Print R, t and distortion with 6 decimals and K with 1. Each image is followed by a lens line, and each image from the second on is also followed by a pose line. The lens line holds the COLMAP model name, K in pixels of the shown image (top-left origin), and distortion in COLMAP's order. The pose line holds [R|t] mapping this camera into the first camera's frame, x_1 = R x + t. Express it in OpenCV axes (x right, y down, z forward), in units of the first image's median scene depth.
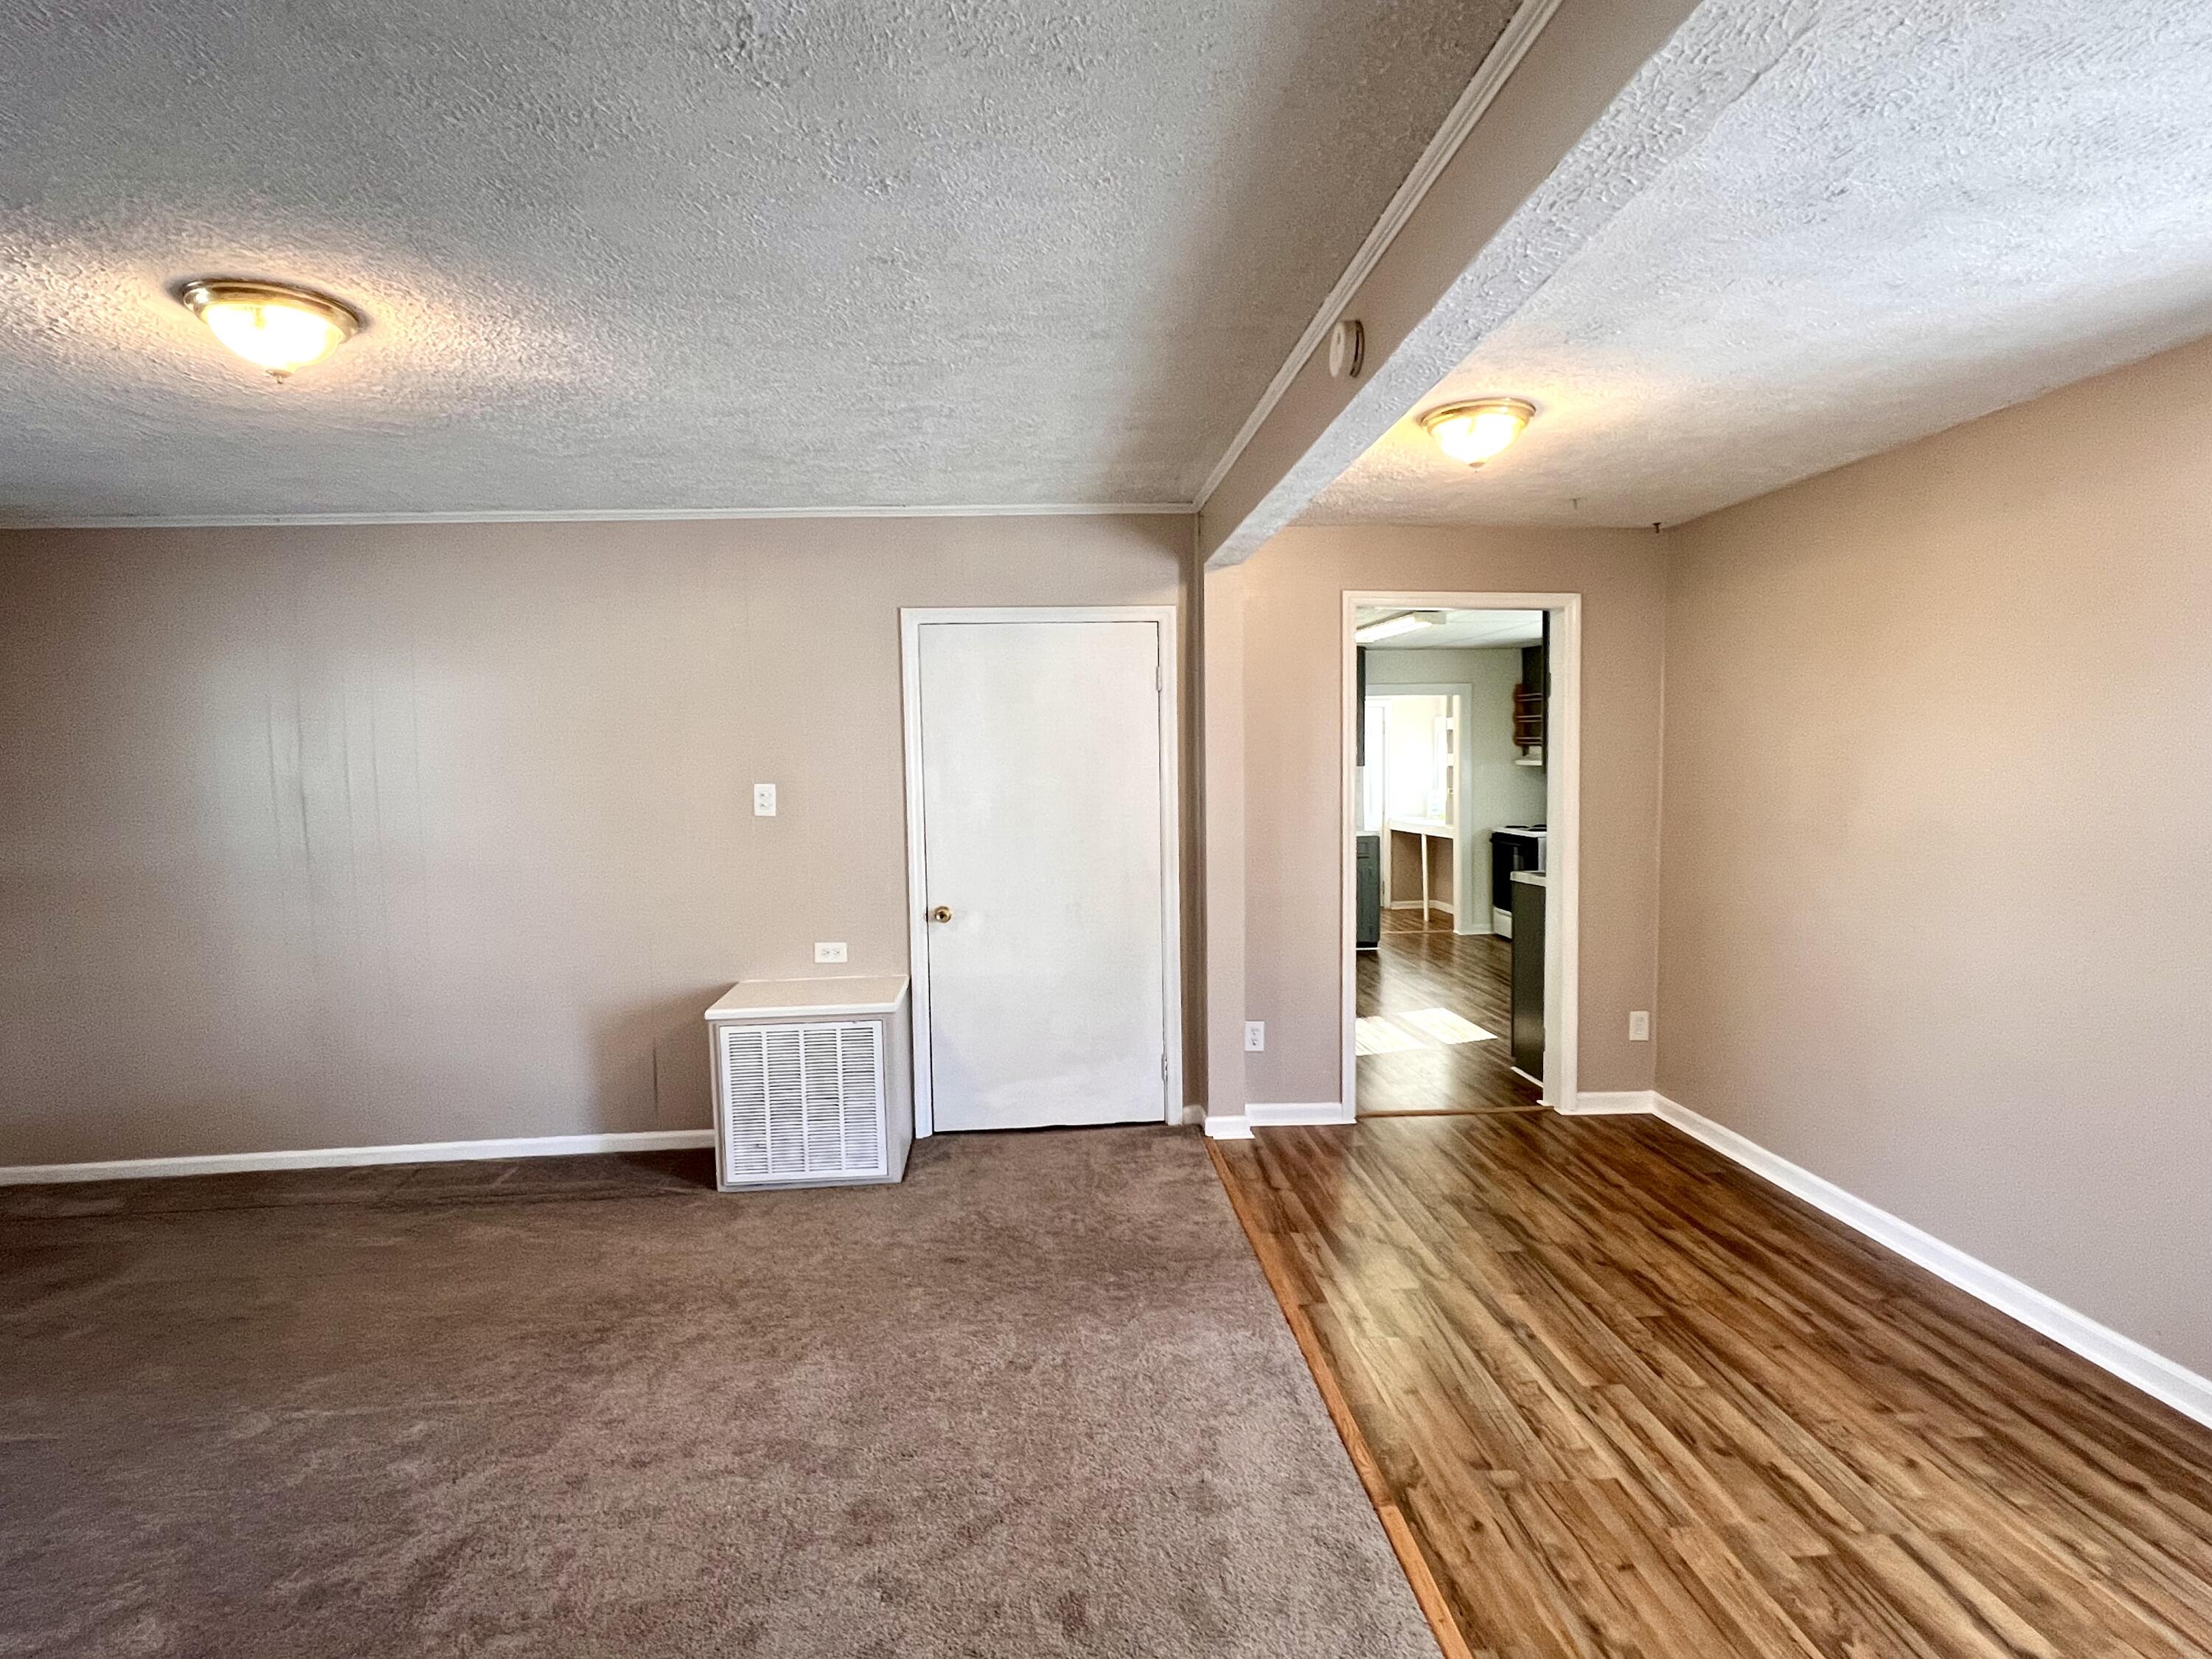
lens RADIAL K [[1126.1, 0, 1101.5], [0, 1126.1, 828.2], [0, 0, 1]] dist [0.001006, -0.001129]
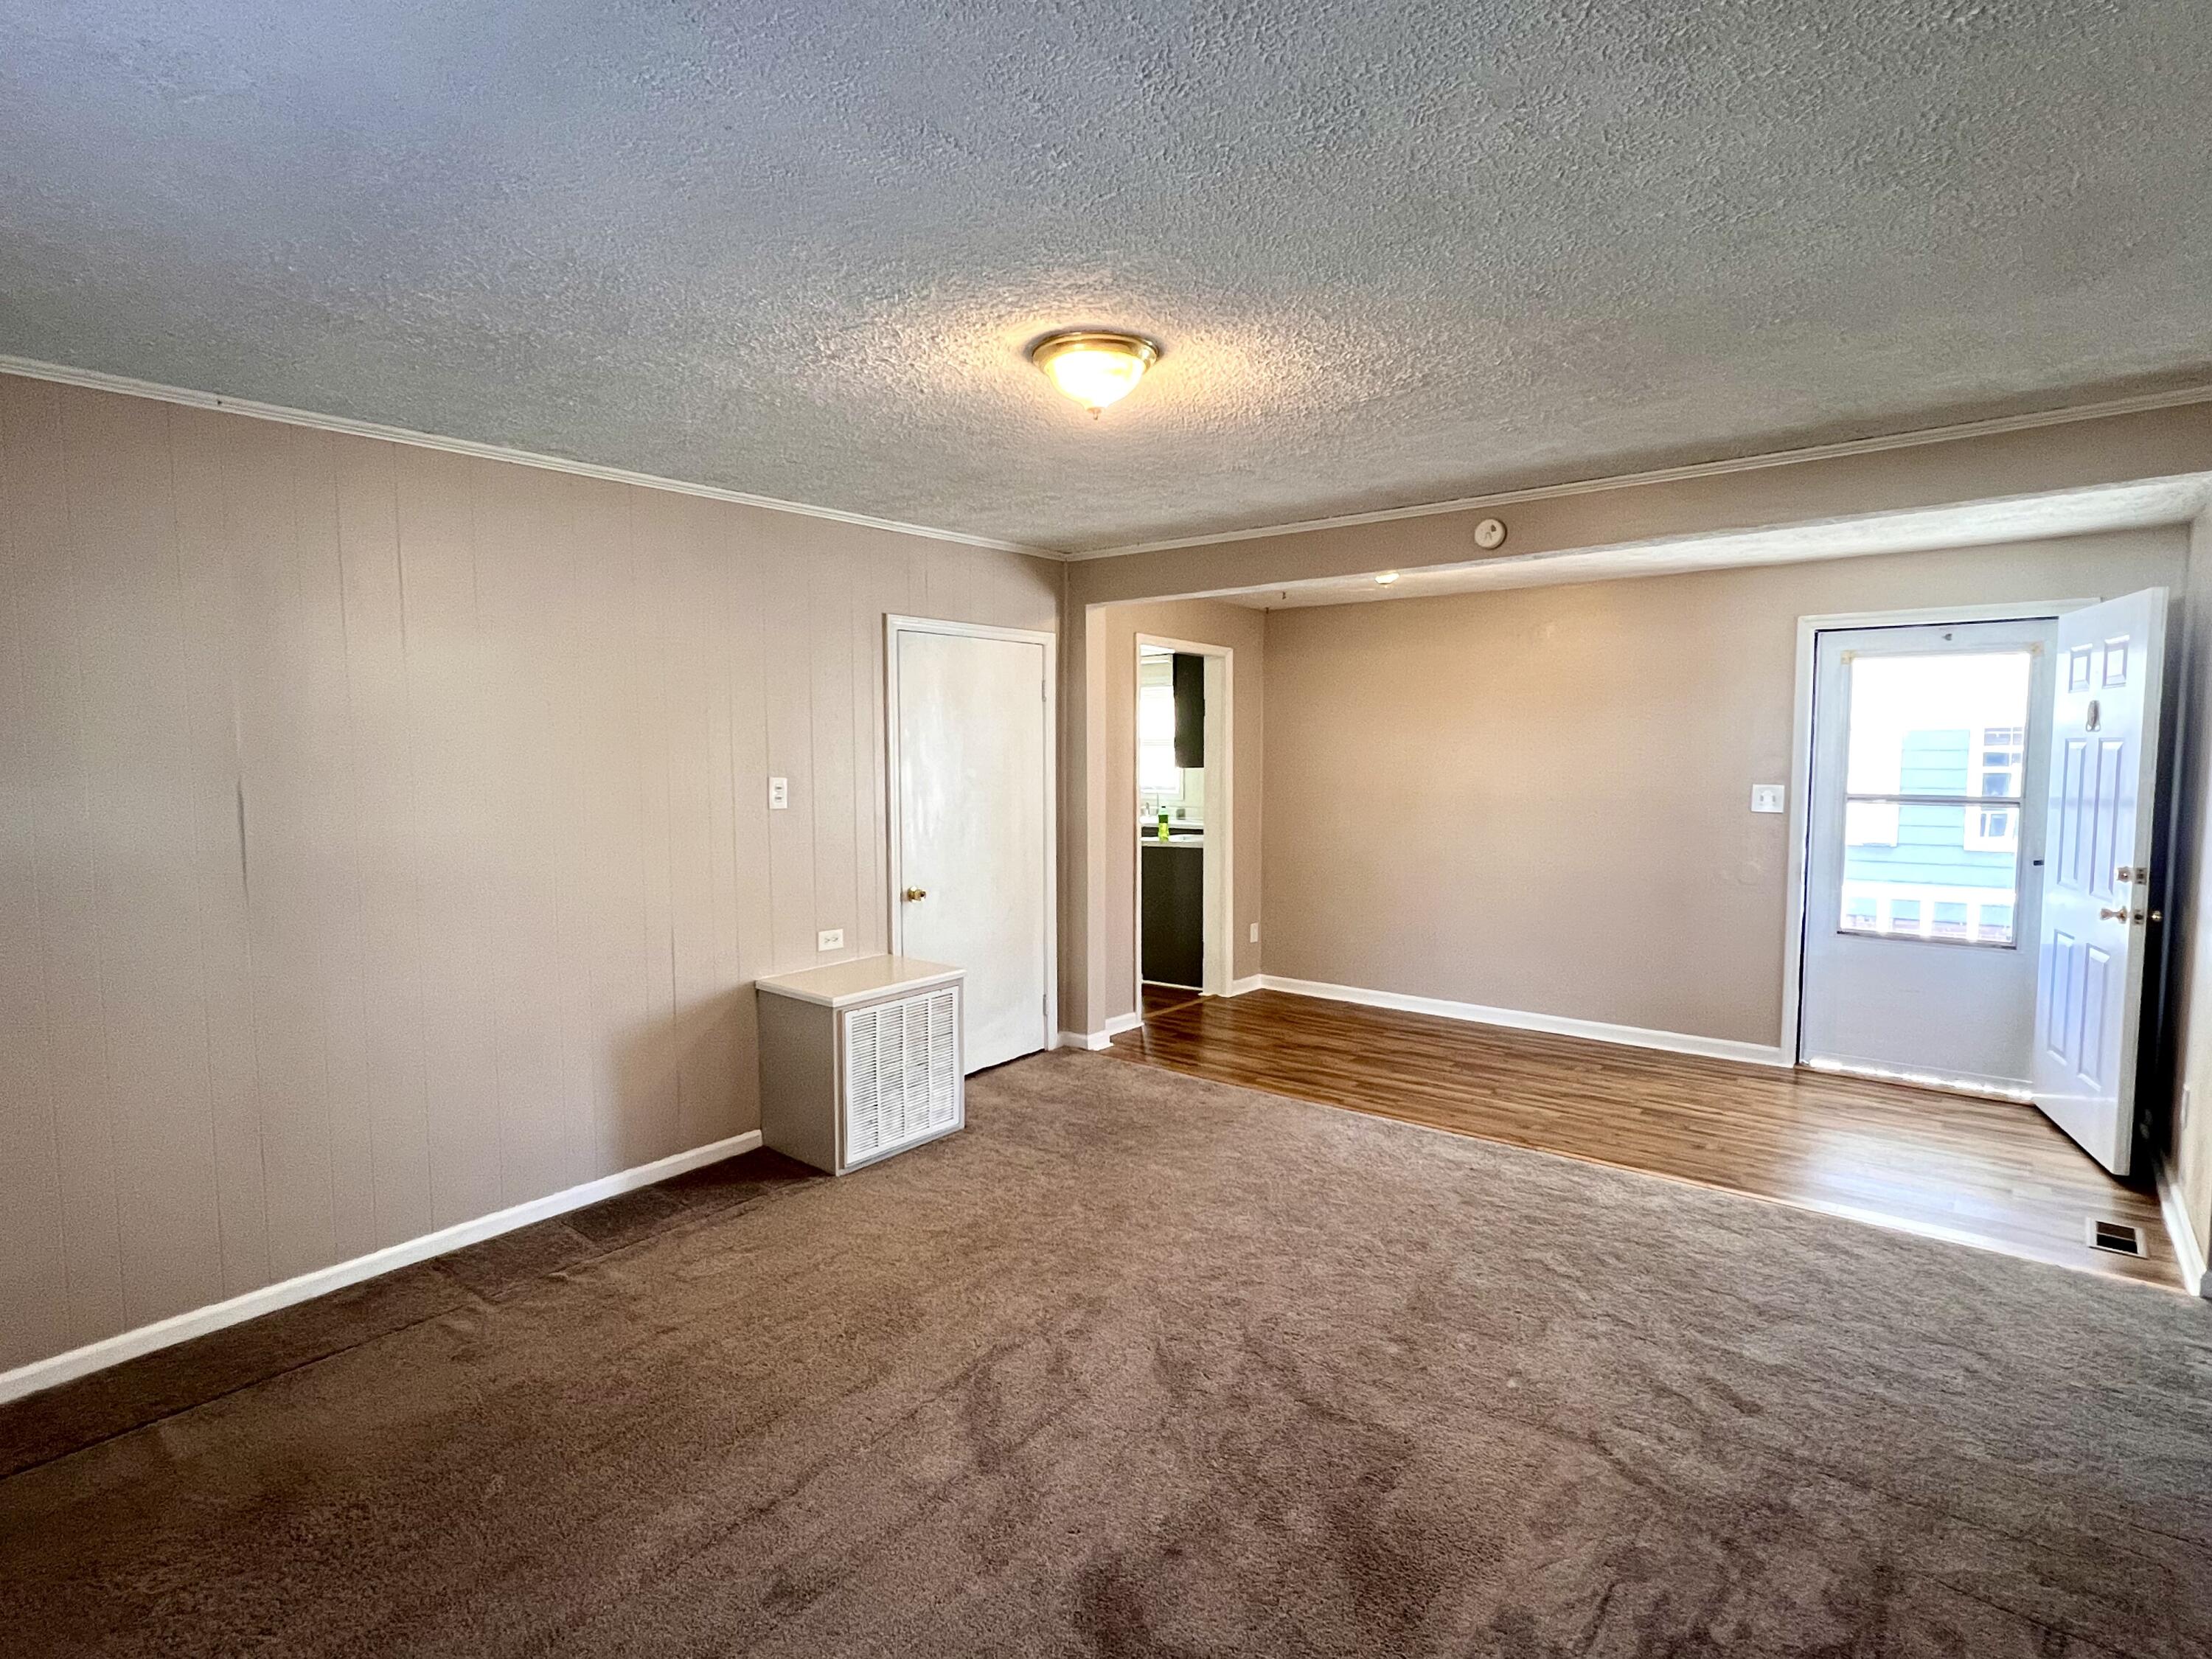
lens RADIAL K [[1126.1, 0, 1083.8], [0, 1126.1, 829.1], [0, 0, 1]] dist [0.001006, -0.001129]
pose [[0.688927, -0.039229, 0.723768, -0.921239], [0.040207, 0.999065, 0.015879, 0.001855], [-0.723714, 0.018161, 0.689861, 0.131579]]
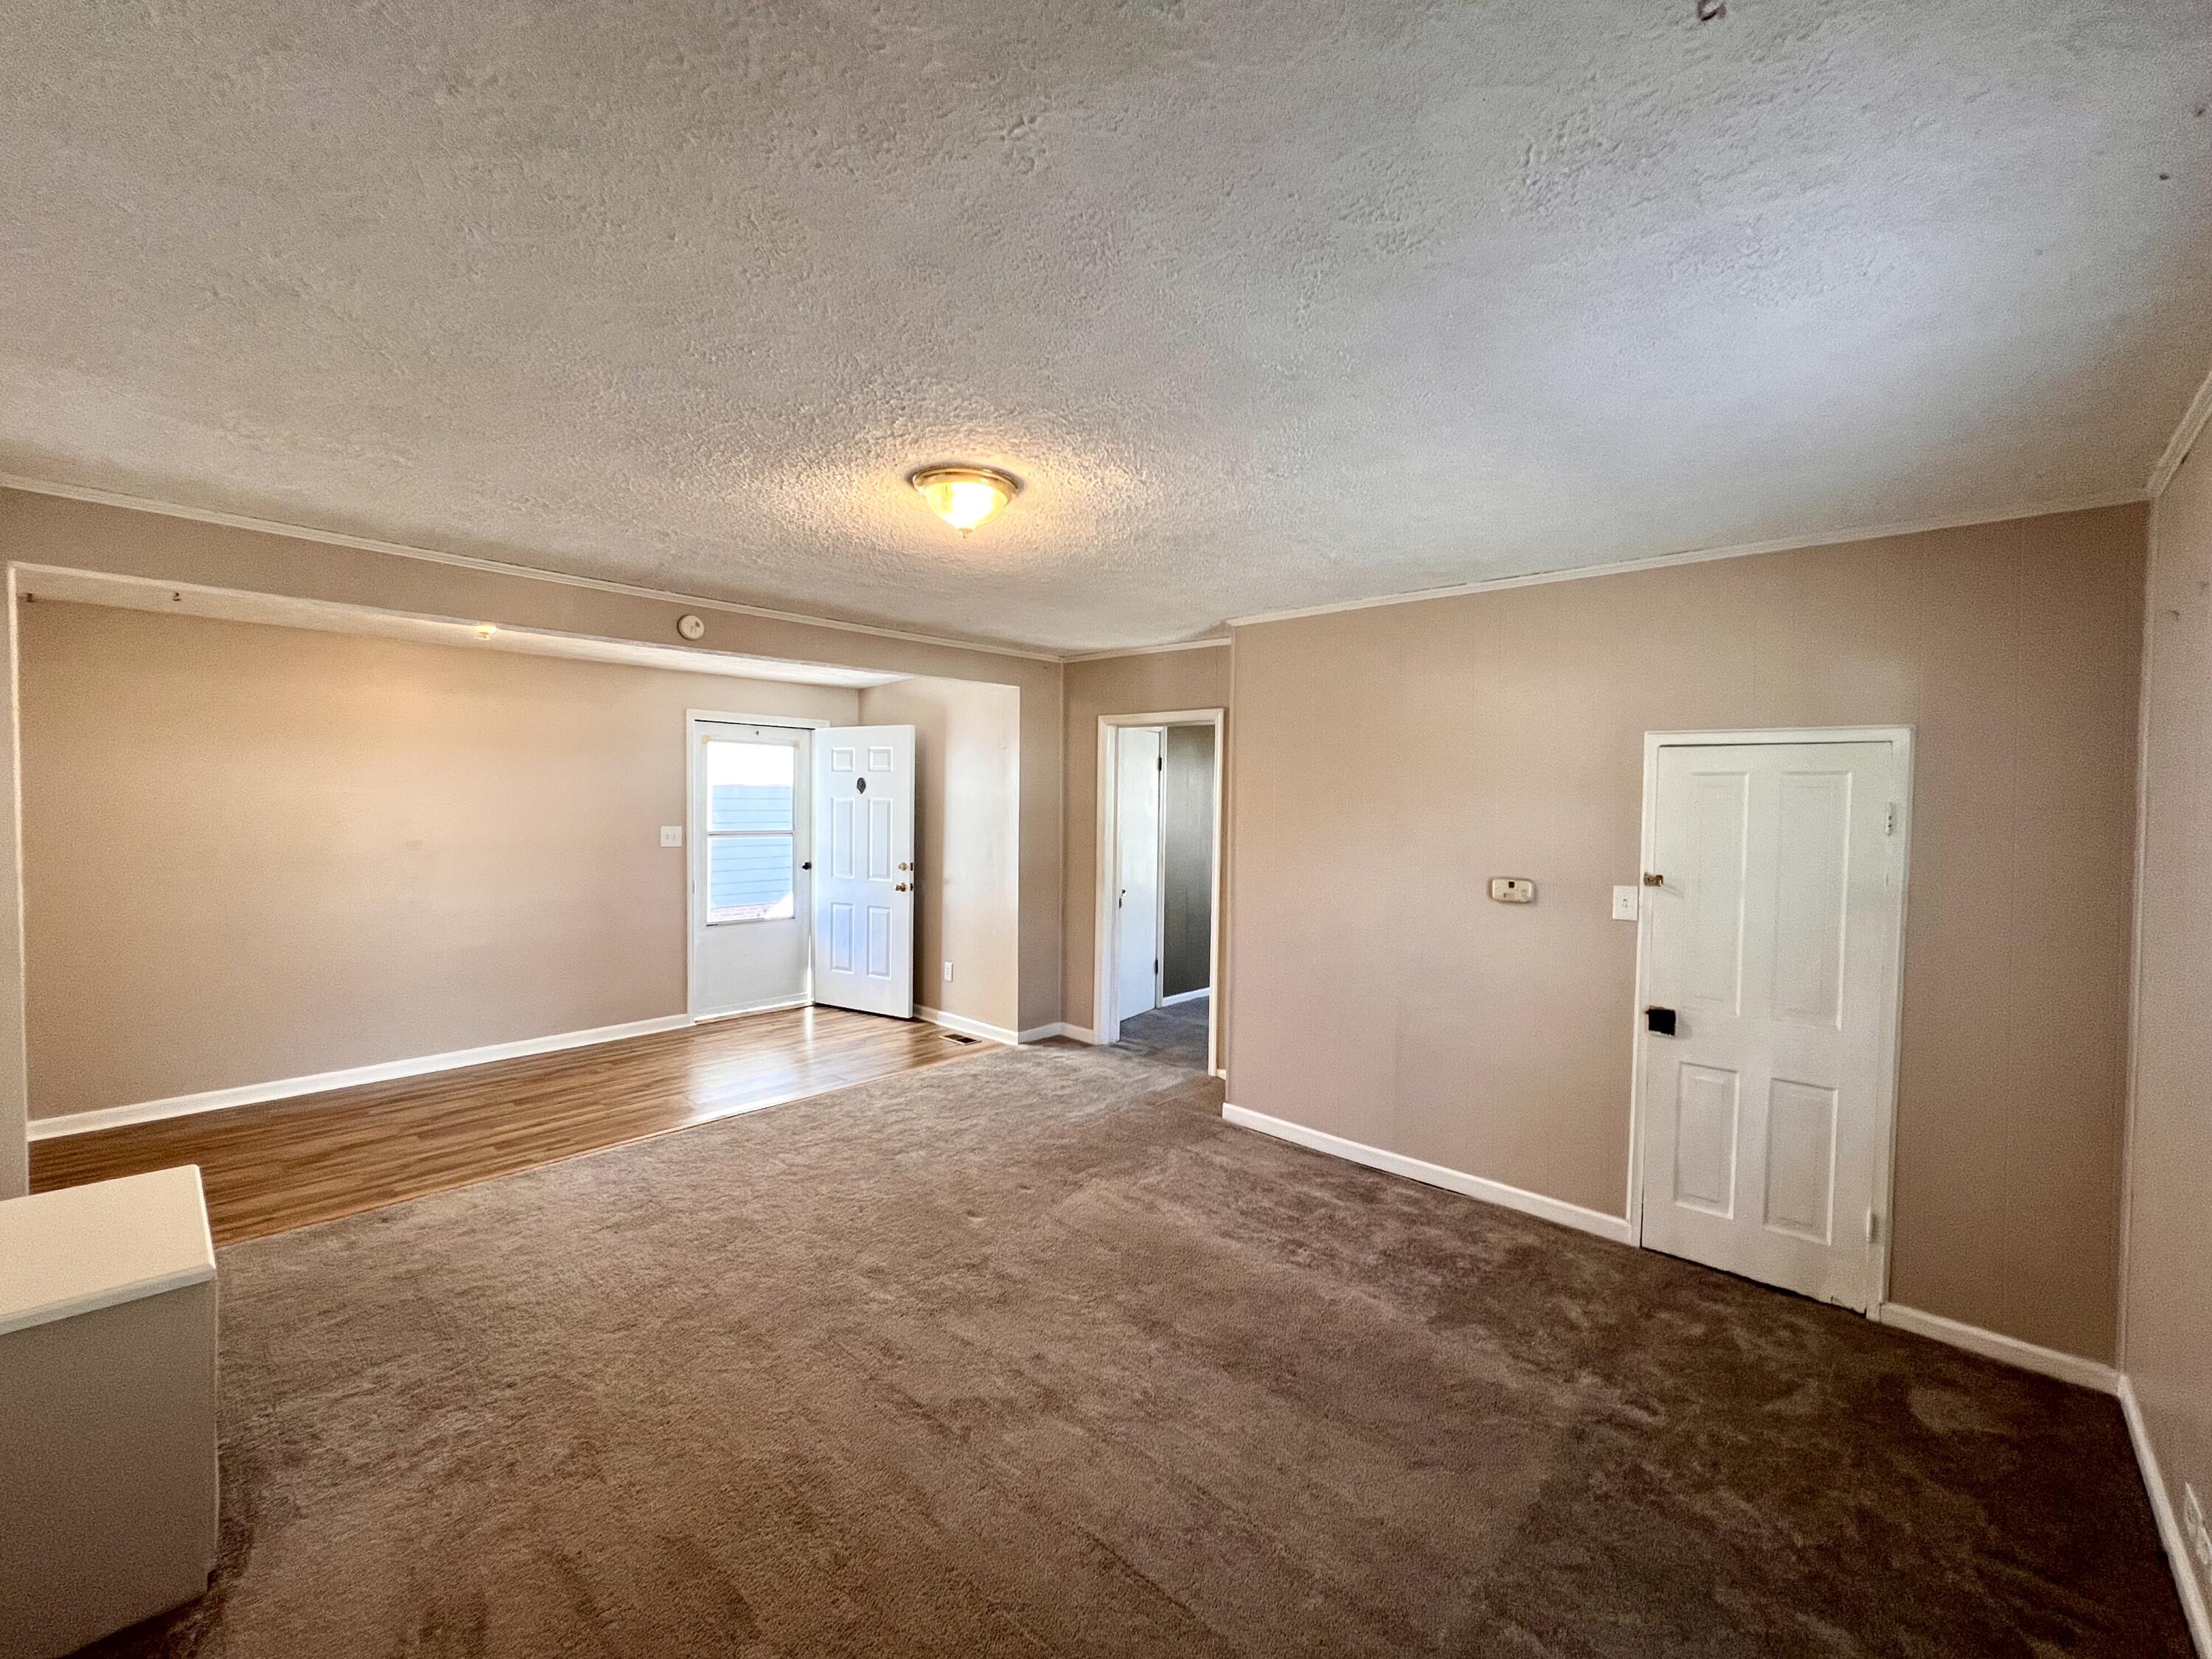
lens RADIAL K [[898.9, 0, 1114.5], [0, 898.9, 825.5], [0, 0, 1]] dist [0.000482, 0.000110]
pose [[-0.686765, -0.014399, 0.726737, -0.970058], [0.044981, 0.997046, 0.062261, -0.059291], [-0.725486, 0.075448, -0.684089, 0.959725]]
